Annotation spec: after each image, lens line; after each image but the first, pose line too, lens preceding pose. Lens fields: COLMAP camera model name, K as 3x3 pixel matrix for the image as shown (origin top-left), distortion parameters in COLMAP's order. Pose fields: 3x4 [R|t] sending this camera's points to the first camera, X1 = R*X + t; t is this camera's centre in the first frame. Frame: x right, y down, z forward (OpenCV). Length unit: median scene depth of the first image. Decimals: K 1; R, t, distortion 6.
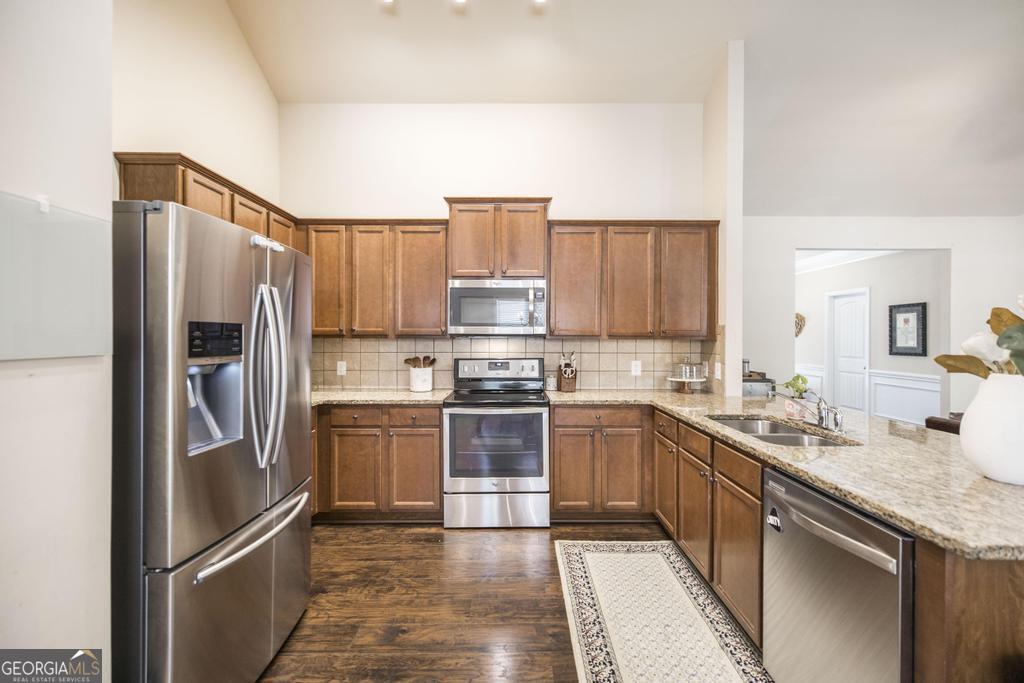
lens RADIAL K [[436.2, 0, 520.0], [0, 436.2, 336.6], [0, 0, 1]] dist [0.001673, 0.000152]
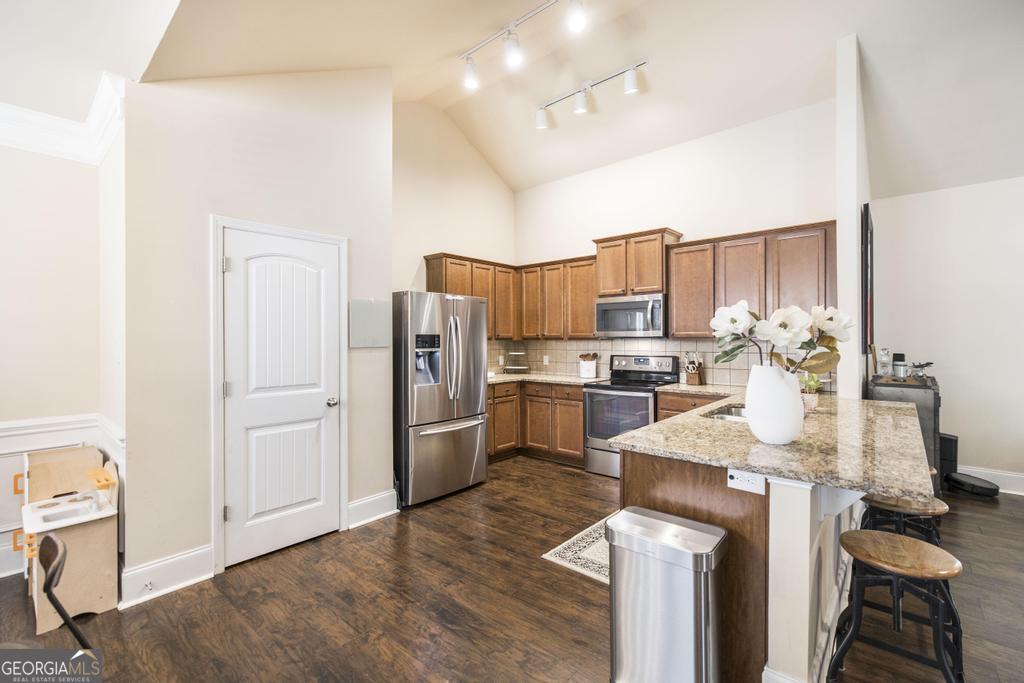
lens RADIAL K [[444.9, 0, 512.3], [0, 444.9, 336.0], [0, 0, 1]] dist [0.001598, 0.000062]
pose [[0.747307, -0.009548, -0.664410, 0.574990], [0.006858, 0.999954, -0.006657, -0.001211], [0.664444, 0.000419, 0.747338, -0.241932]]
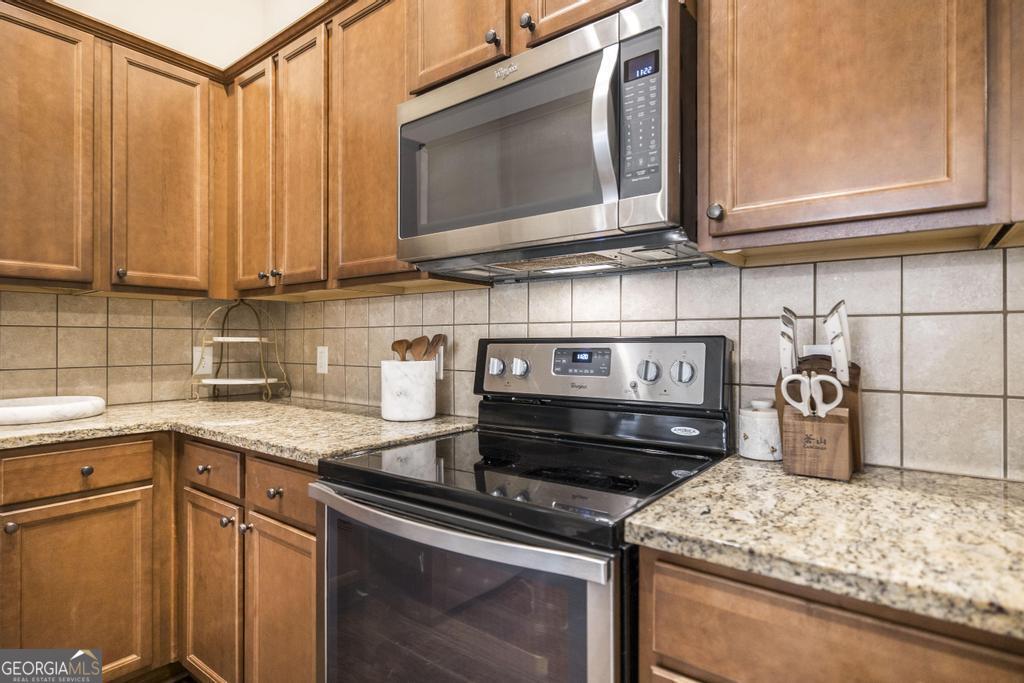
lens RADIAL K [[544.7, 0, 512.0], [0, 544.7, 341.5], [0, 0, 1]] dist [0.000384, 0.000012]
pose [[0.791219, -0.000762, -0.611532, 0.168010], [0.003554, 0.999988, 0.003352, 0.055128], [0.611522, -0.004825, 0.791212, 0.698230]]
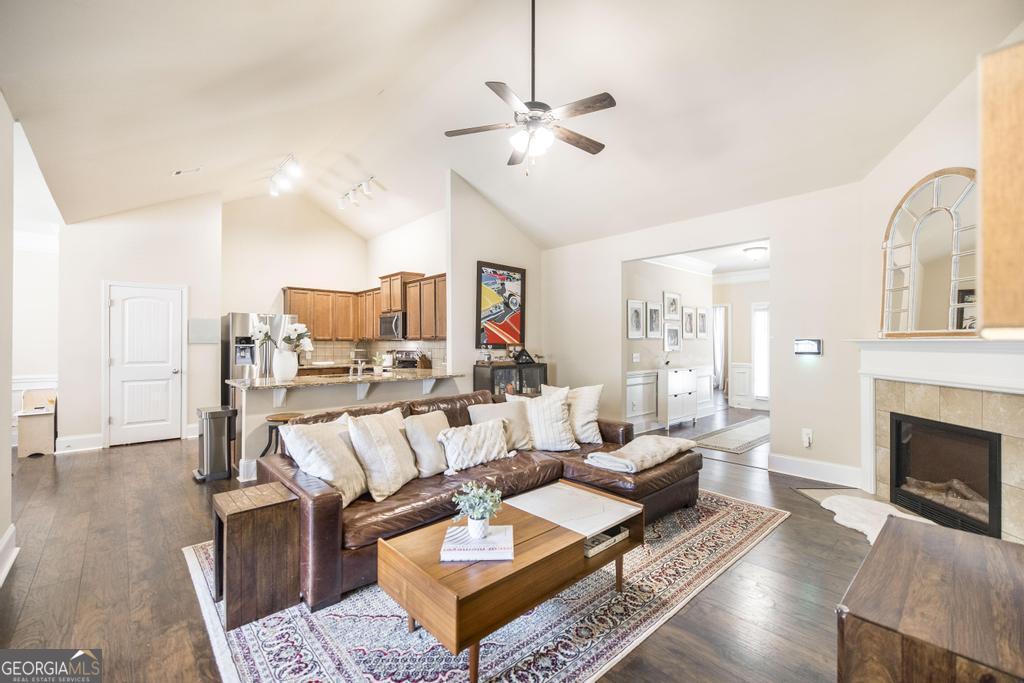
lens RADIAL K [[436.2, 0, 520.0], [0, 436.2, 336.6], [0, 0, 1]] dist [0.001673, 0.000152]
pose [[0.675360, -0.015974, -0.737315, 1.910466], [0.004374, 0.999835, -0.017655, 0.025084], [0.737475, 0.008698, 0.675318, 0.032659]]
